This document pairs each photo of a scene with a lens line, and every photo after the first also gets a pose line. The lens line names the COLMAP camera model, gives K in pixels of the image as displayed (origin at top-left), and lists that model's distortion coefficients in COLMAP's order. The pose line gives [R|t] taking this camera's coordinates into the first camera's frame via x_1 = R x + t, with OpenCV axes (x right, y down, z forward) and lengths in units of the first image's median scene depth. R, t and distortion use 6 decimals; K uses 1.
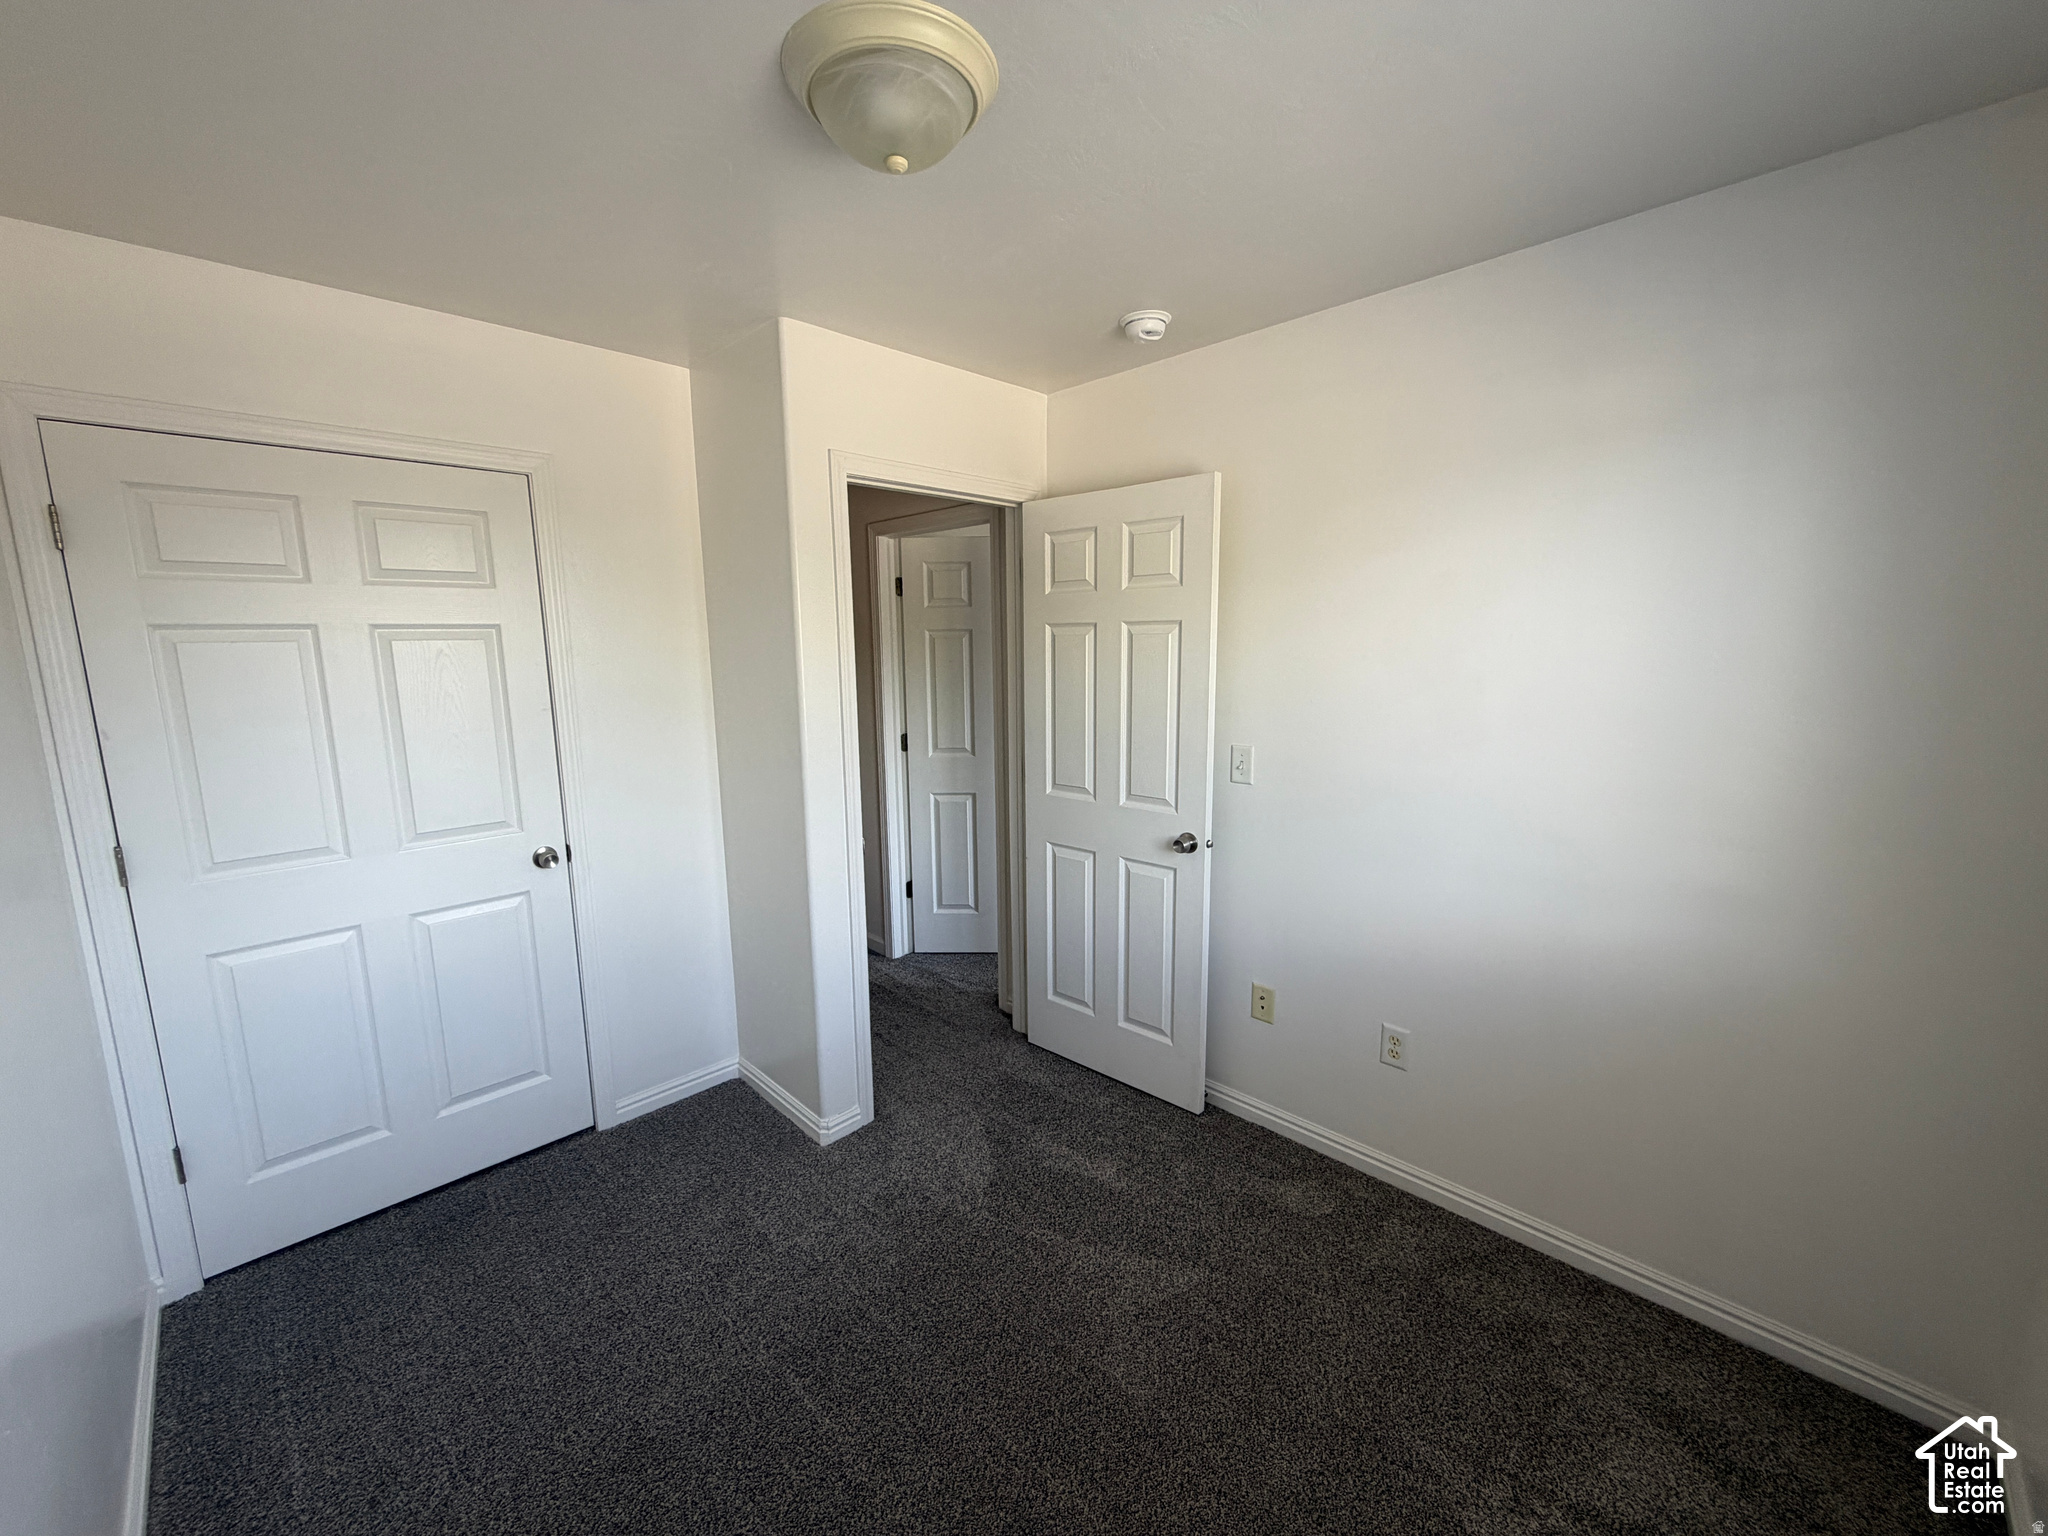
lens RADIAL K [[816.8, 0, 1015.9], [0, 816.8, 767.8], [0, 0, 1]] dist [0.000906, -0.000343]
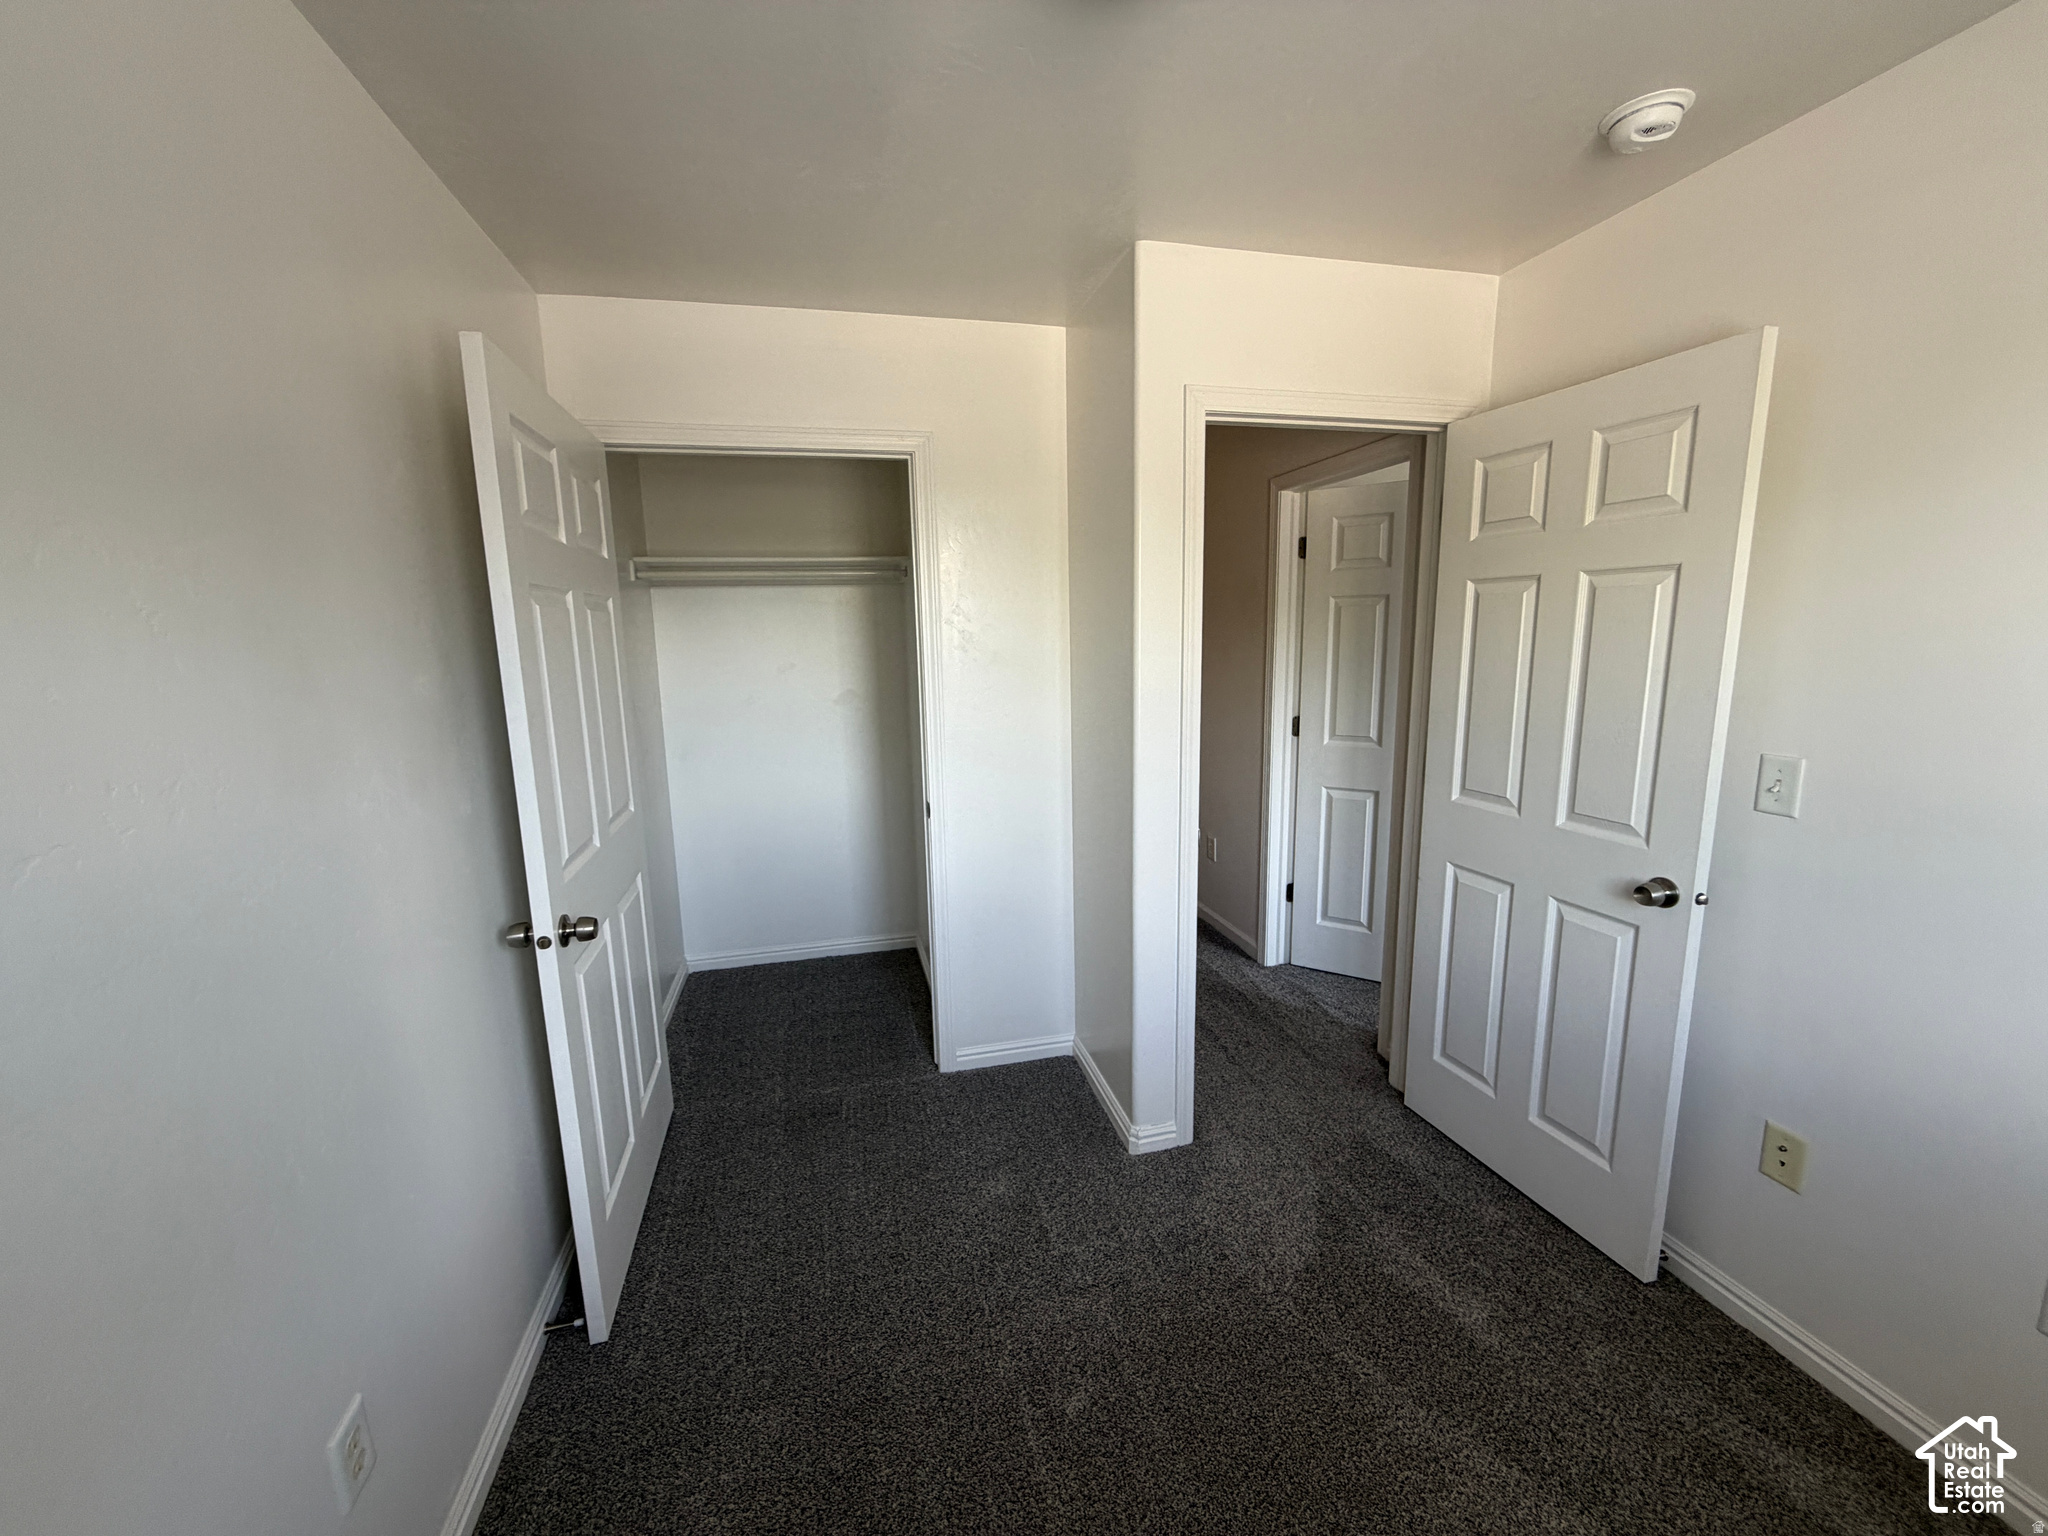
lens RADIAL K [[816.8, 0, 1015.9], [0, 816.8, 767.8], [0, 0, 1]] dist [0.000906, -0.000343]
pose [[0.856495, 0.081018, -0.509757, 0.082783], [-0.069868, 0.996713, 0.041020, -0.002017], [0.511405, 0.000482, 0.859340, 0.129361]]
